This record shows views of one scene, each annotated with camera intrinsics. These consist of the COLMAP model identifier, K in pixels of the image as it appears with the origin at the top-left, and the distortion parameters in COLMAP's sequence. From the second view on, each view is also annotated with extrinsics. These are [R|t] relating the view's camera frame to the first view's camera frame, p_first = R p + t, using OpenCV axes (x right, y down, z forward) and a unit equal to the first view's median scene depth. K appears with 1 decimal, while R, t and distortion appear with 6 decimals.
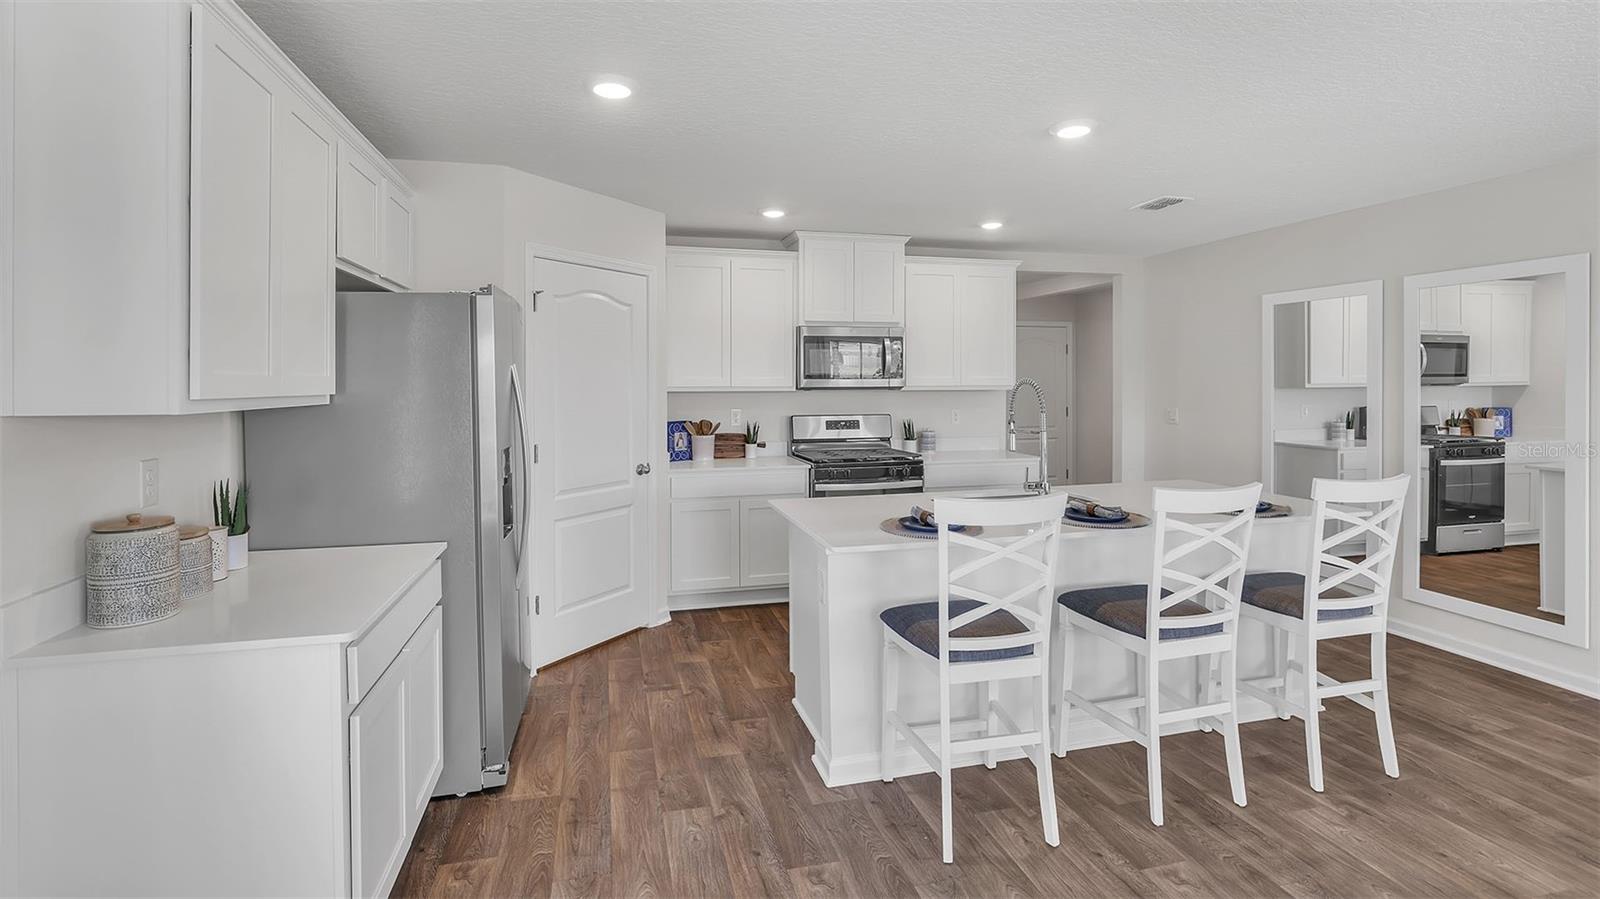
lens RADIAL K [[765.6, 0, 802.8], [0, 765.6, 442.6], [0, 0, 1]] dist [-0.016009, 0.002900]
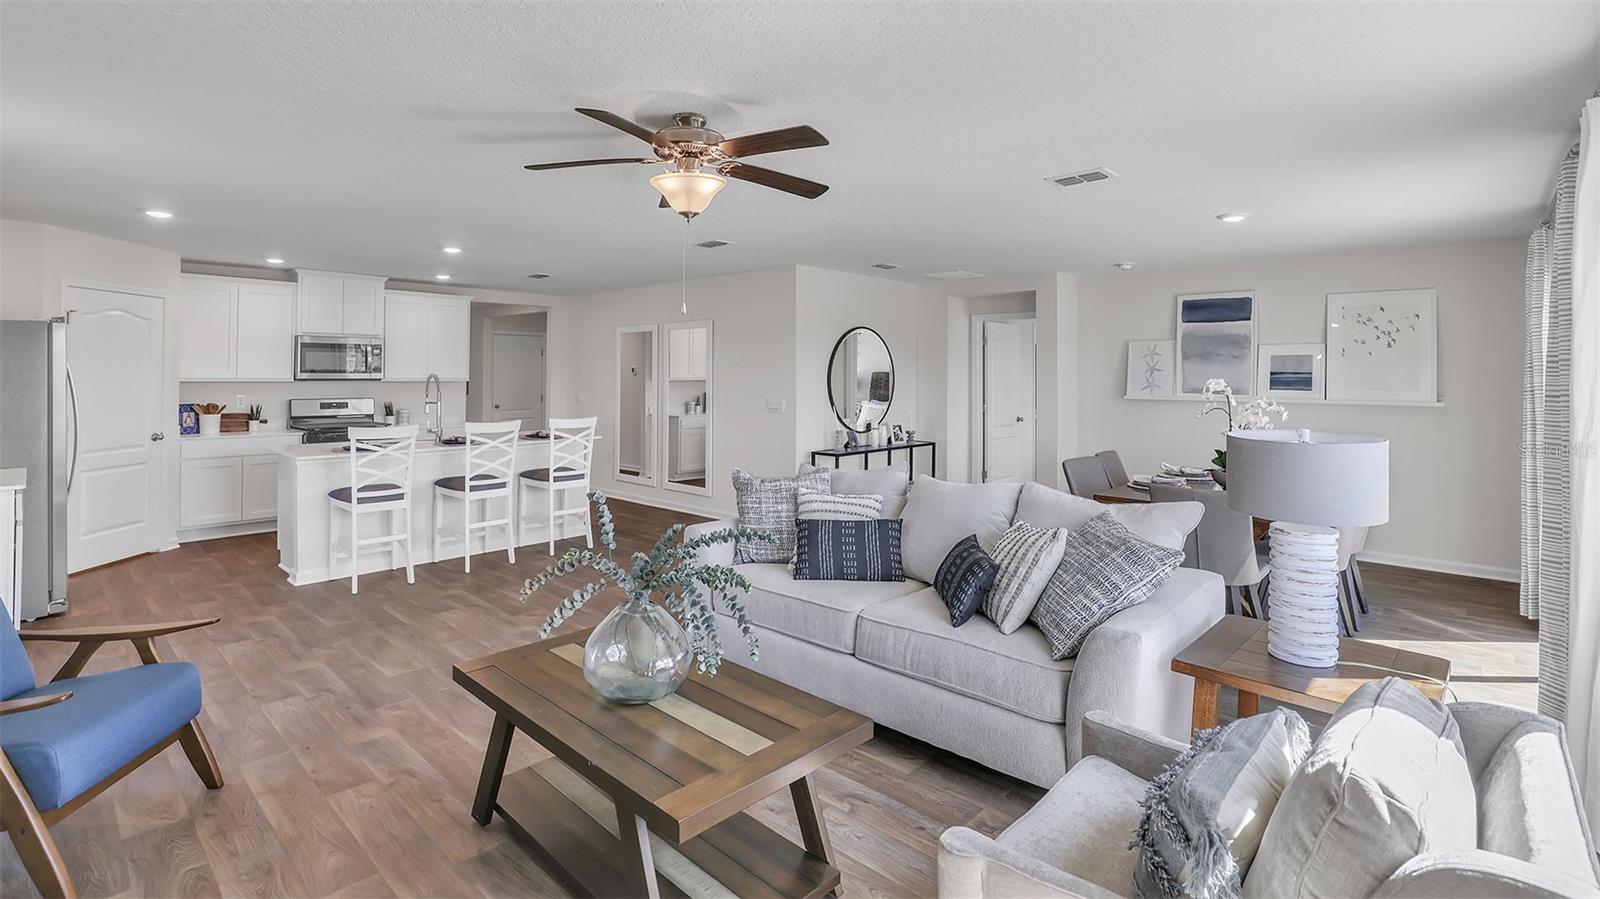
lens RADIAL K [[733.7, 0, 773.7], [0, 733.7, 371.9], [0, 0, 1]] dist [-0.001894, 0.000378]
pose [[0.858567, 0.009914, 0.512605, 0.058419], [0.034283, 0.996465, -0.076694, 0.049182], [-0.511554, 0.083421, 0.855192, -0.610861]]
